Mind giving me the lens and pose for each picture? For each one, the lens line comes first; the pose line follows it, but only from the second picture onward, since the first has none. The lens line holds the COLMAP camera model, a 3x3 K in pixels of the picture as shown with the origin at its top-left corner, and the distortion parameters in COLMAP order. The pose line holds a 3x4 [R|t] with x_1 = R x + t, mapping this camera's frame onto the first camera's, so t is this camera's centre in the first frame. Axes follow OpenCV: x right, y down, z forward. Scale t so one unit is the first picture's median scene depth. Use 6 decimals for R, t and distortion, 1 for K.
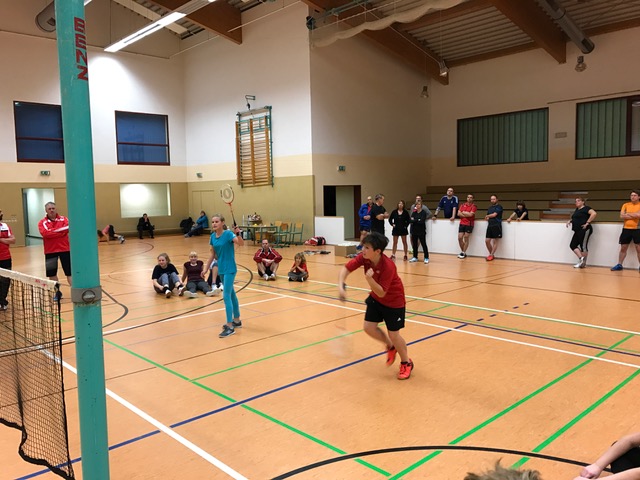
lens RADIAL K [[519.5, 0, 320.0], [0, 519.5, 240.0], [0, 0, 1]] dist [0.186018, -0.214630]
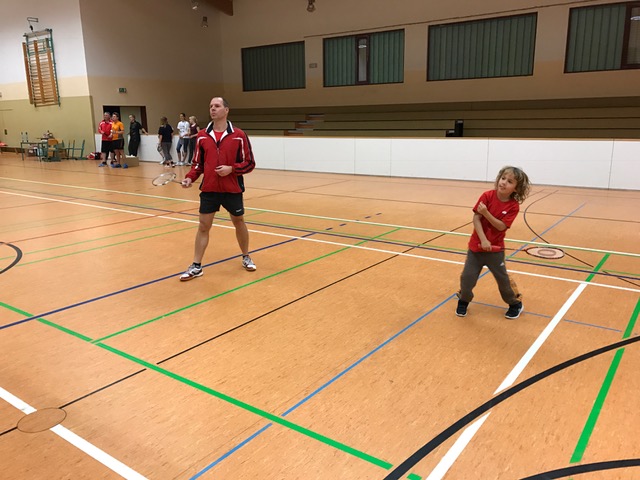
lens RADIAL K [[519.5, 0, 320.0], [0, 519.5, 240.0], [0, 0, 1]] dist [0.186018, -0.214630]
pose [[0.985484, -0.043153, 0.164191, 0.244668], [0.018349, 0.988564, 0.149679, 0.015762], [-0.168772, -0.144494, 0.975006, -0.226216]]
